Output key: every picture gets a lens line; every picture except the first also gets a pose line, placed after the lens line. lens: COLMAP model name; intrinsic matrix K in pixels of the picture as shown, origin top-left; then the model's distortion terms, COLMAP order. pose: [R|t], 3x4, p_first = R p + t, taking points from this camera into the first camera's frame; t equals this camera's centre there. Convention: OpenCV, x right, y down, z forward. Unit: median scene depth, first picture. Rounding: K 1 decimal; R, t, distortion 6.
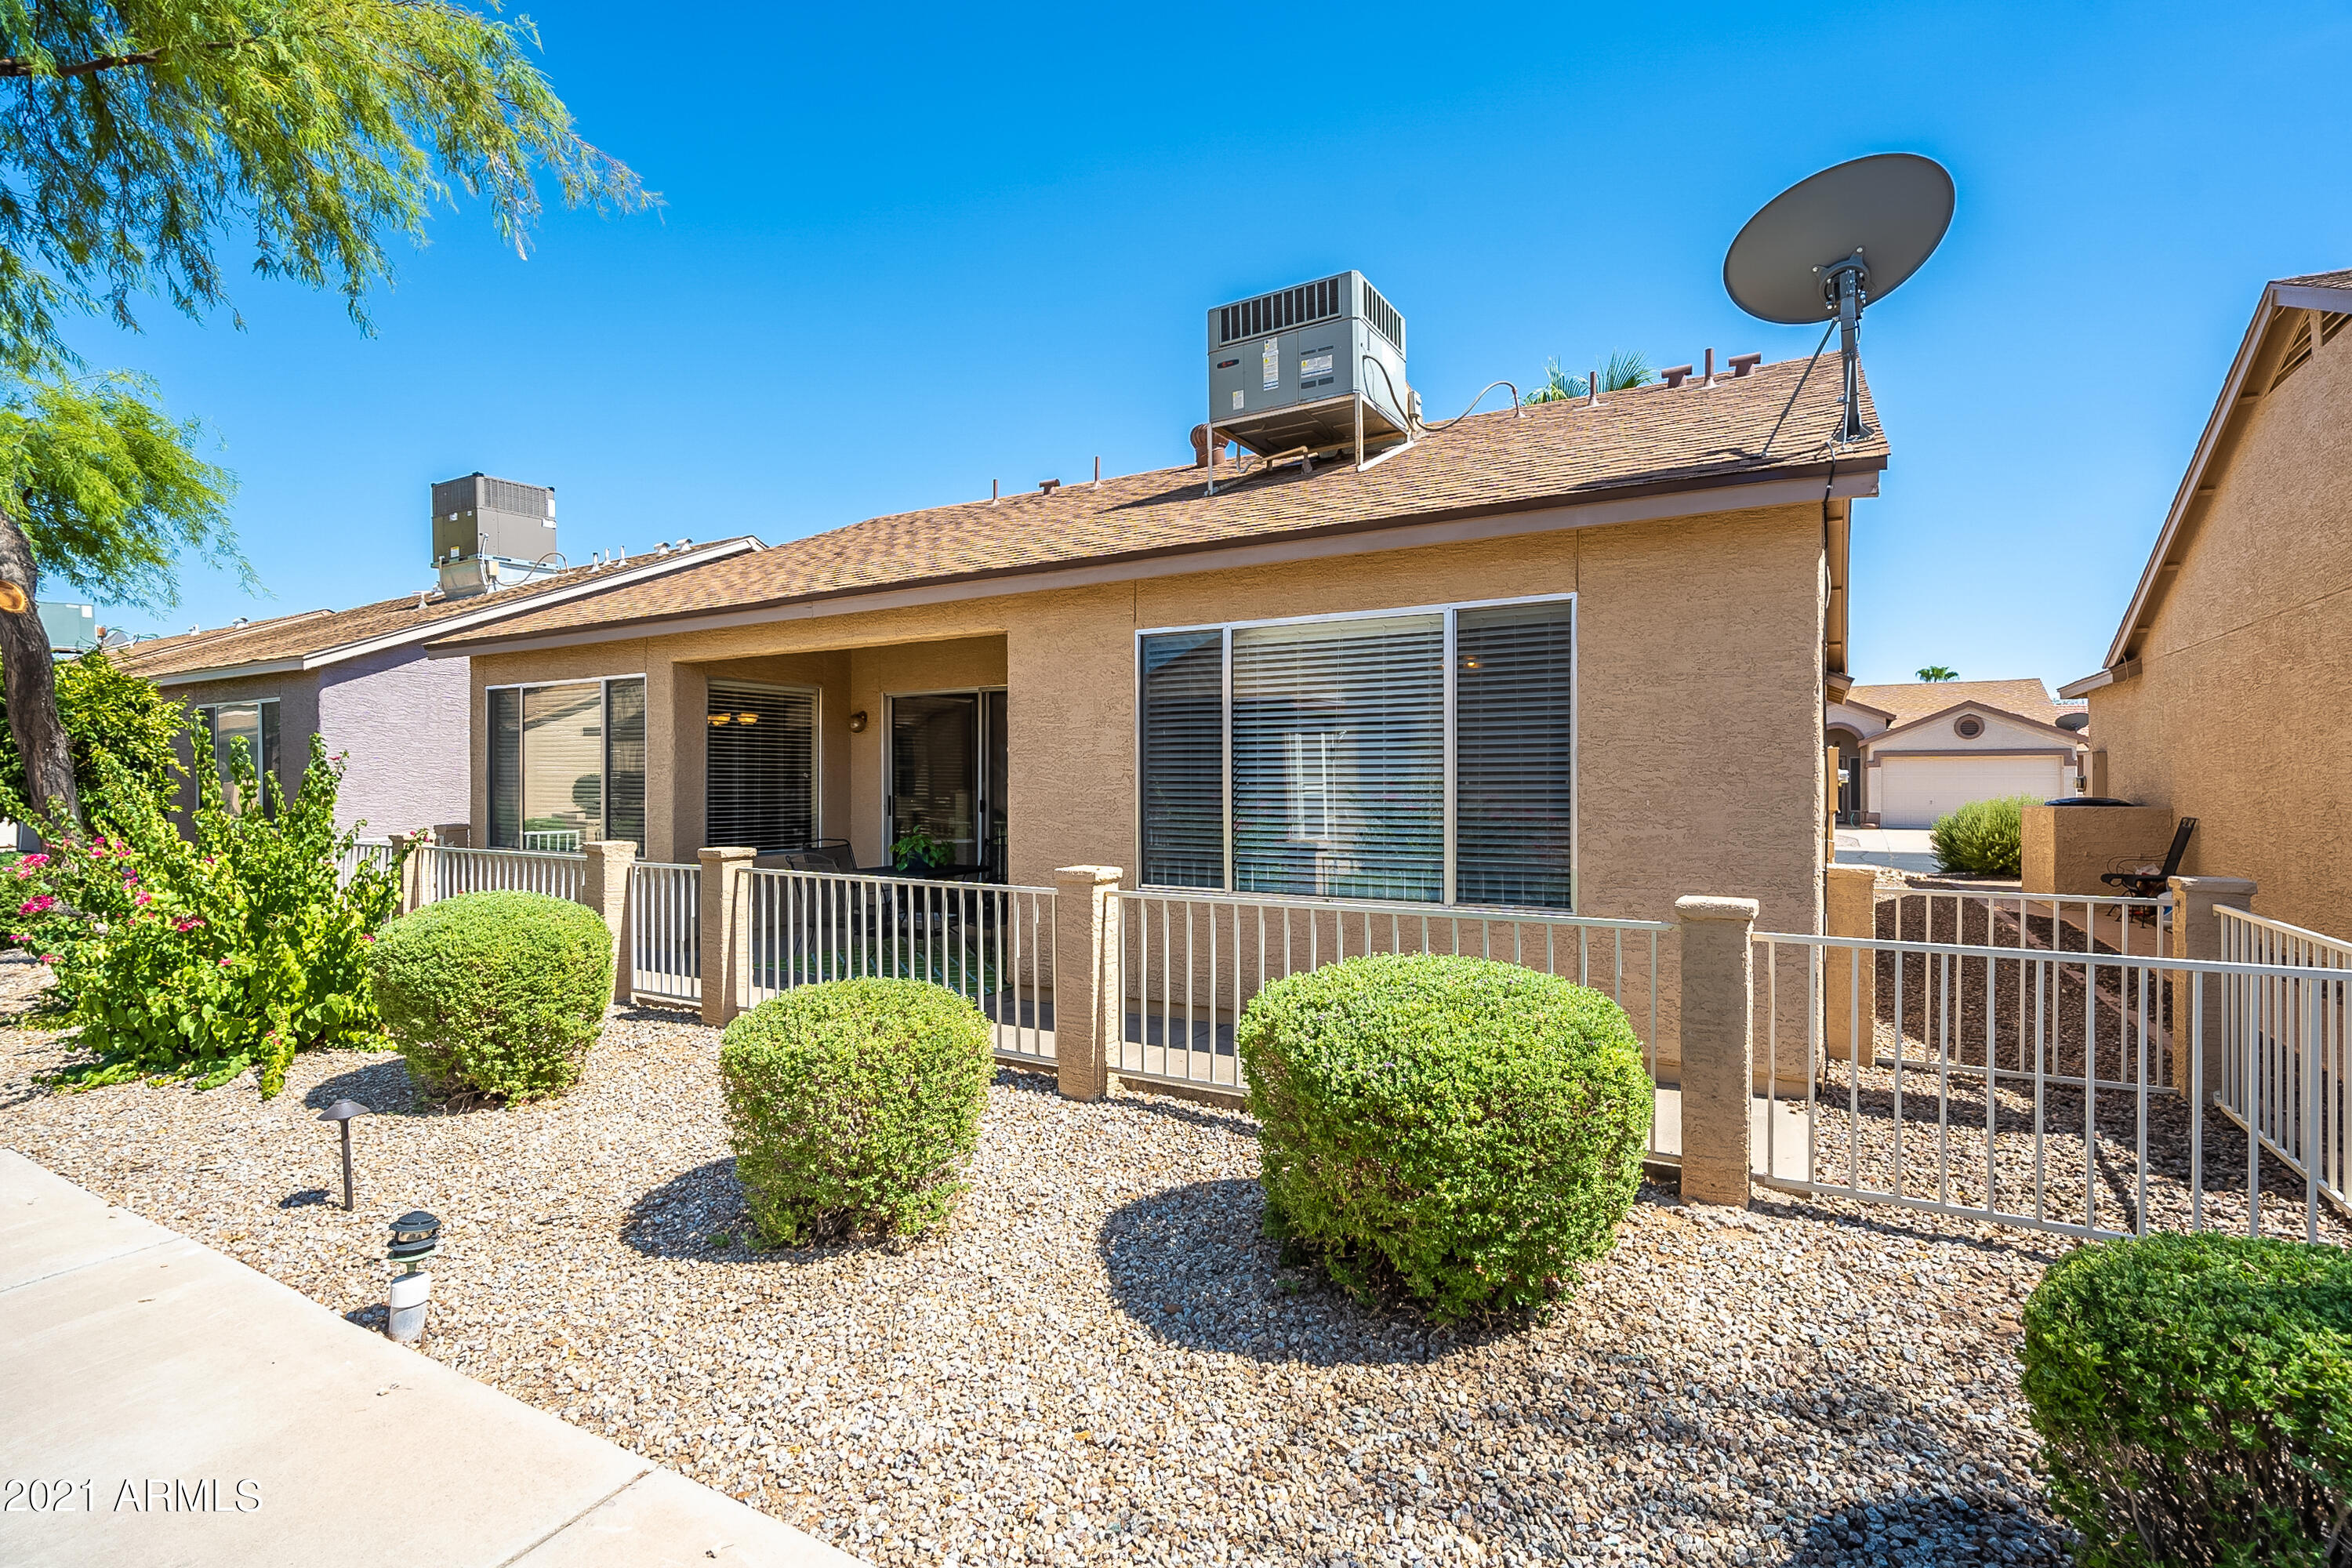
lens RADIAL K [[1084.3, 0, 1171.1], [0, 1084.3, 776.5], [0, 0, 1]] dist [-0.000761, 0.000236]
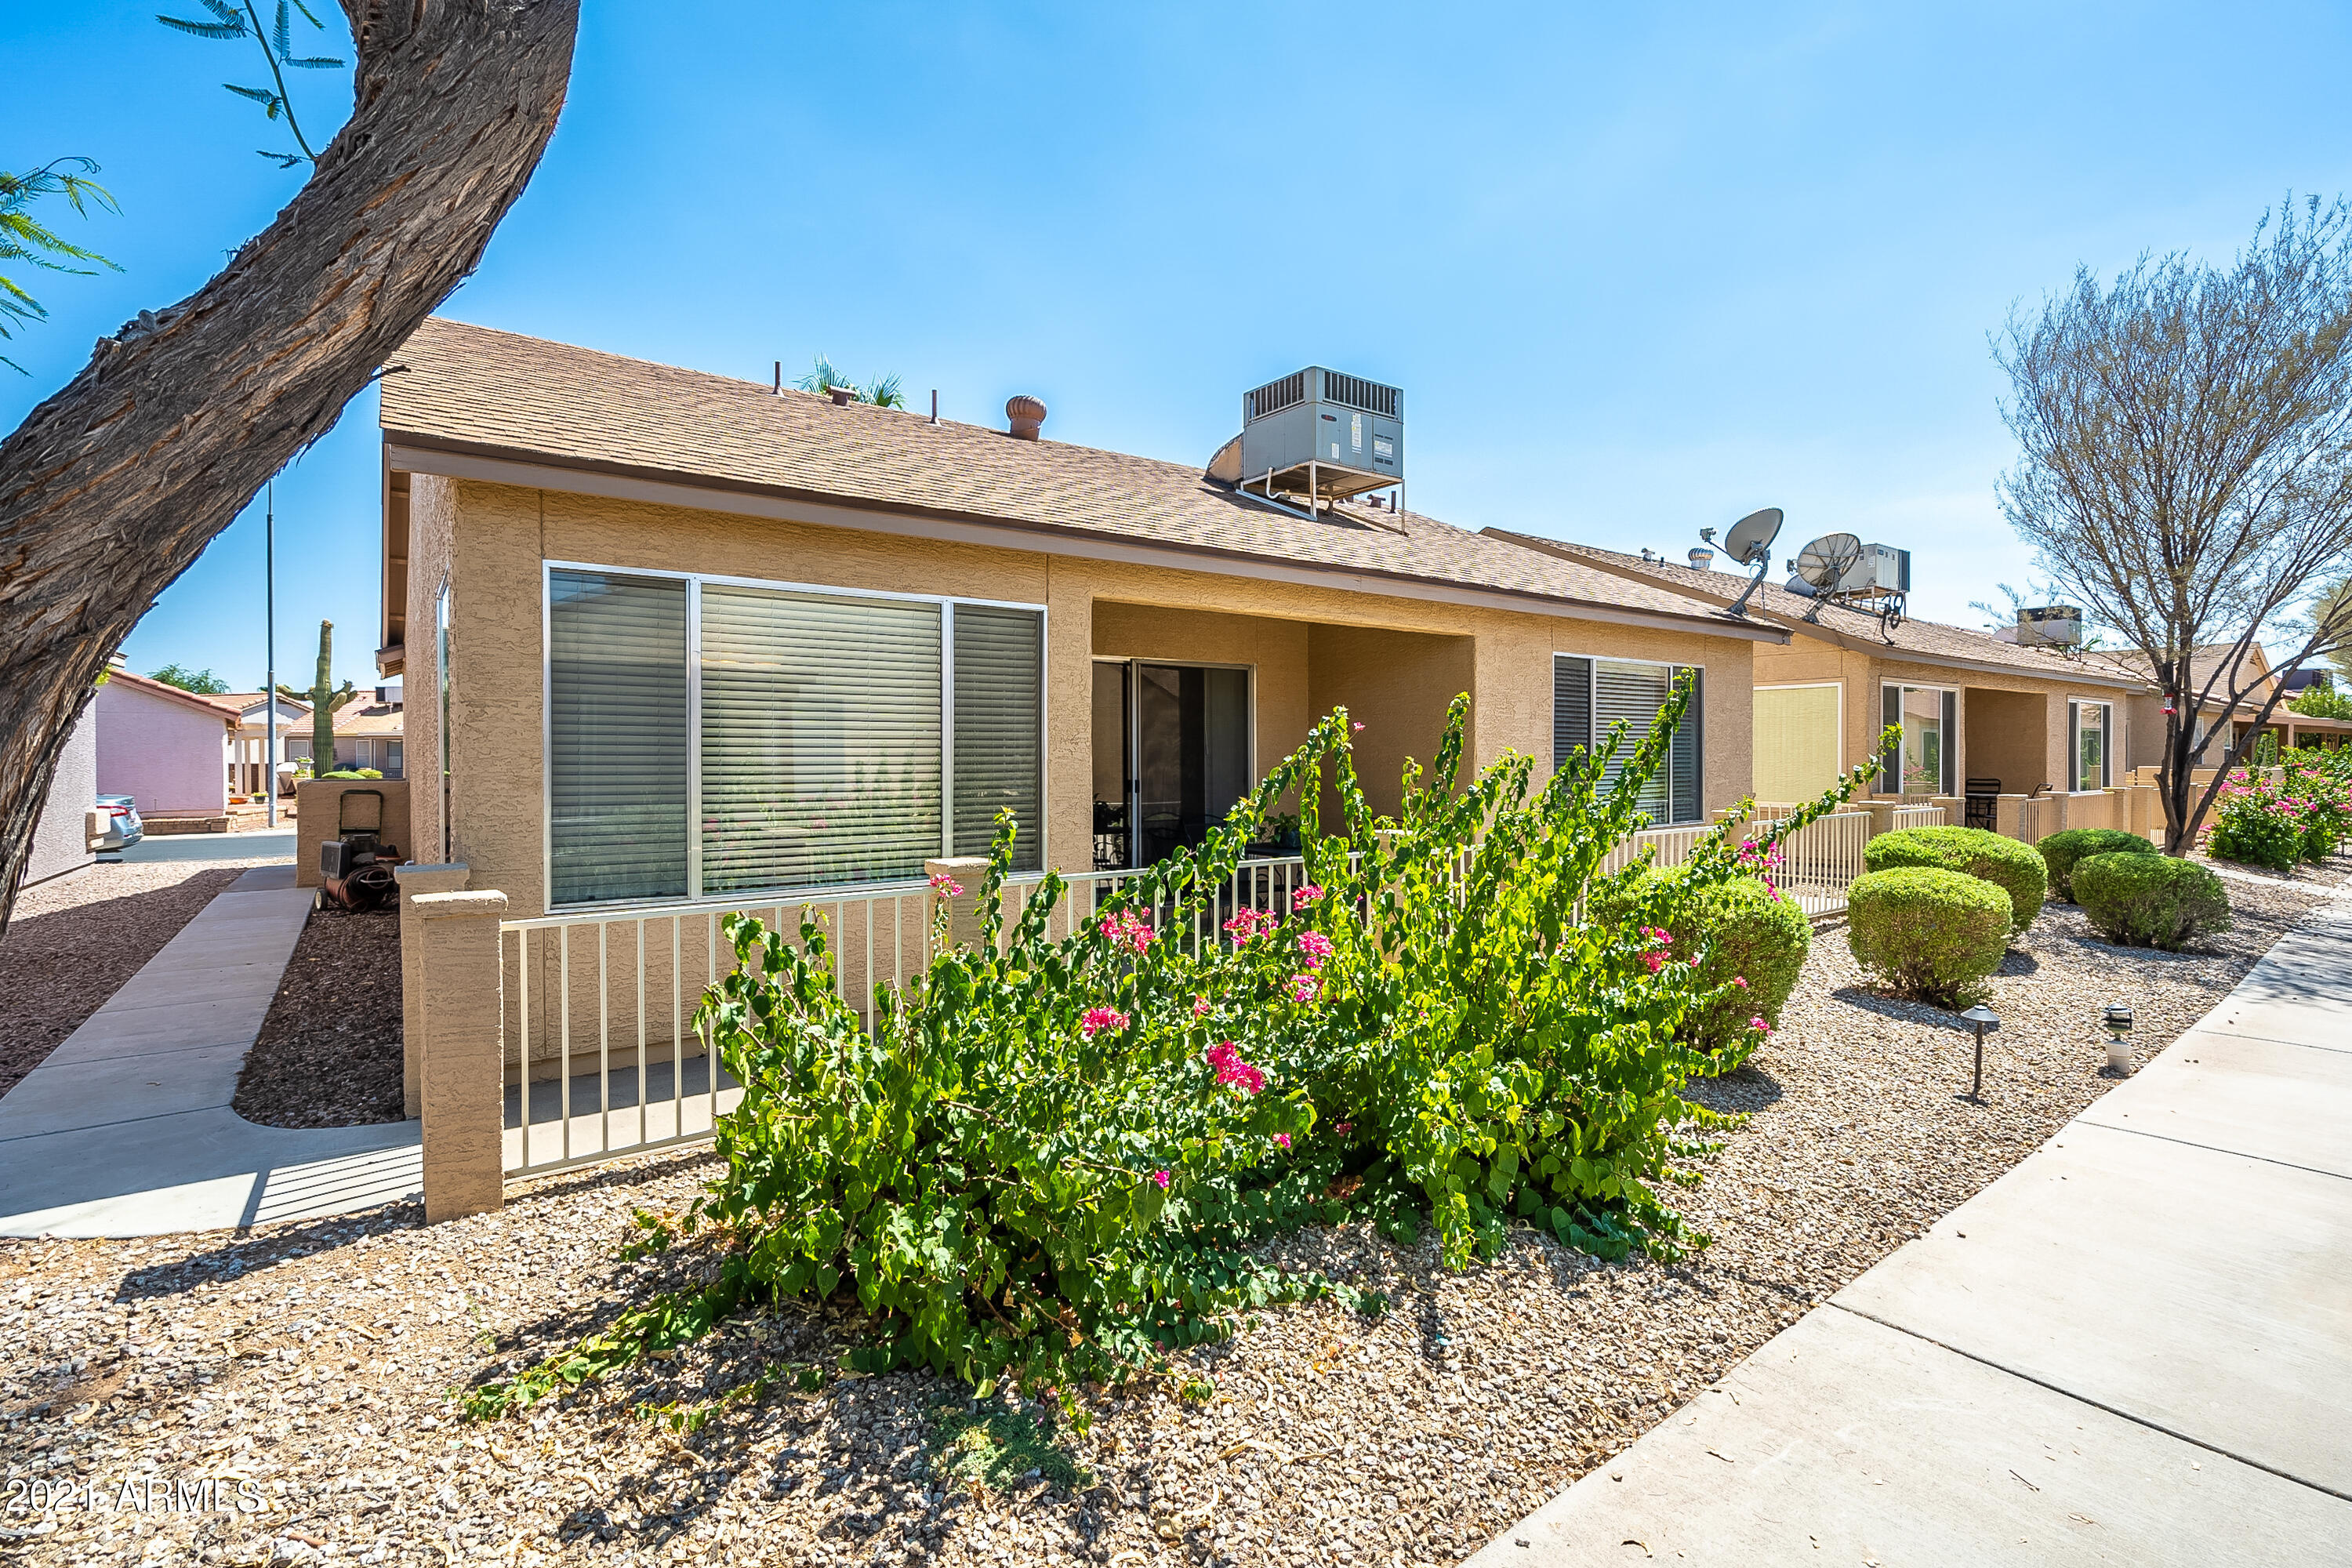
lens RADIAL K [[1084.3, 0, 1172.4], [0, 1084.3, 773.6], [0, 0, 1]] dist [-0.000761, 0.000236]
pose [[0.383301, -0.013643, 0.923523, -1.002628], [0.006547, 0.999906, 0.012053, 0.003893], [-0.923600, 0.001427, 0.383355, 0.608210]]
